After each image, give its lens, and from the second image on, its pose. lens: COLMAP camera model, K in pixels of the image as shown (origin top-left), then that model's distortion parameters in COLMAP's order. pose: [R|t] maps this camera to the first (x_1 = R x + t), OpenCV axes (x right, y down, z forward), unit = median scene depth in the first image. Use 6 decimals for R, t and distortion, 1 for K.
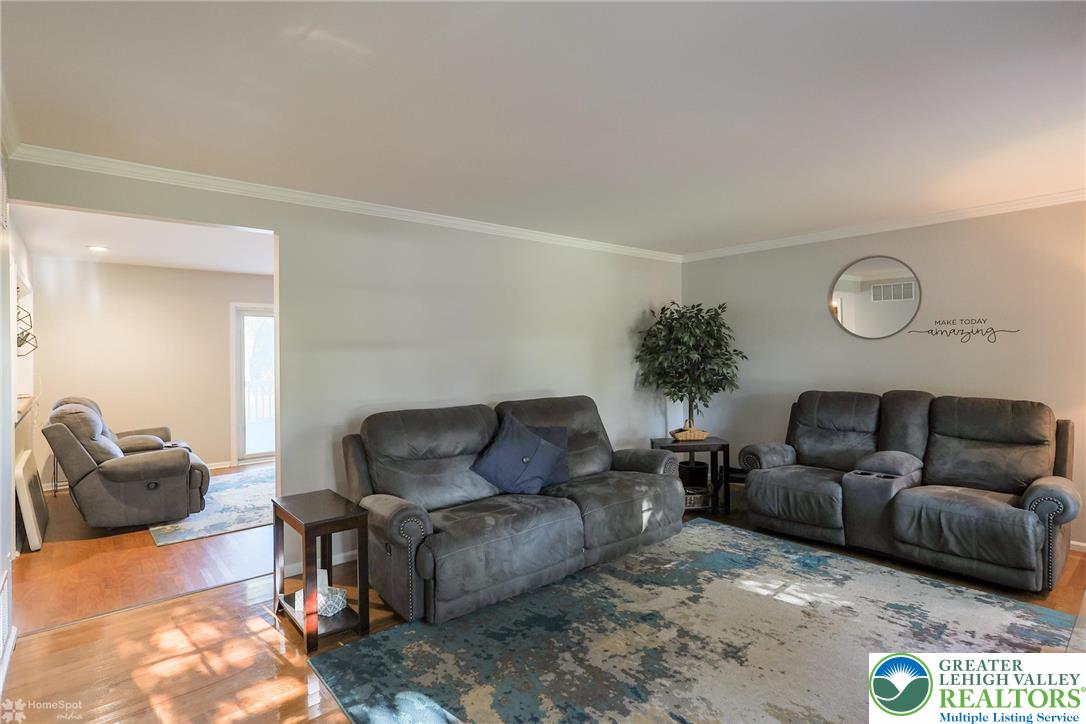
lens RADIAL K [[544.0, 0, 547.3], [0, 544.0, 353.8], [0, 0, 1]] dist [0.003042, -0.000859]
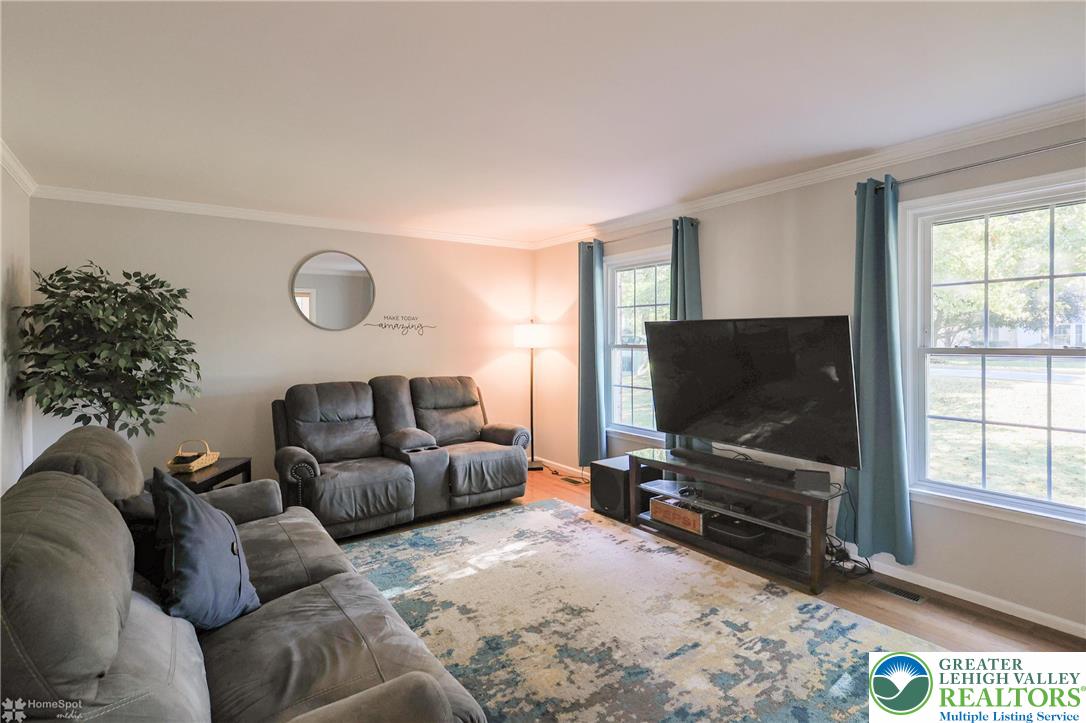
lens RADIAL K [[544.0, 0, 548.6], [0, 544.0, 338.4], [0, 0, 1]] dist [0.003042, -0.000859]
pose [[0.087833, 0.010198, 0.996083, -0.606824], [0.012231, 0.999861, -0.011315, 0.007603], [-0.996060, 0.013177, 0.087697, 0.749783]]
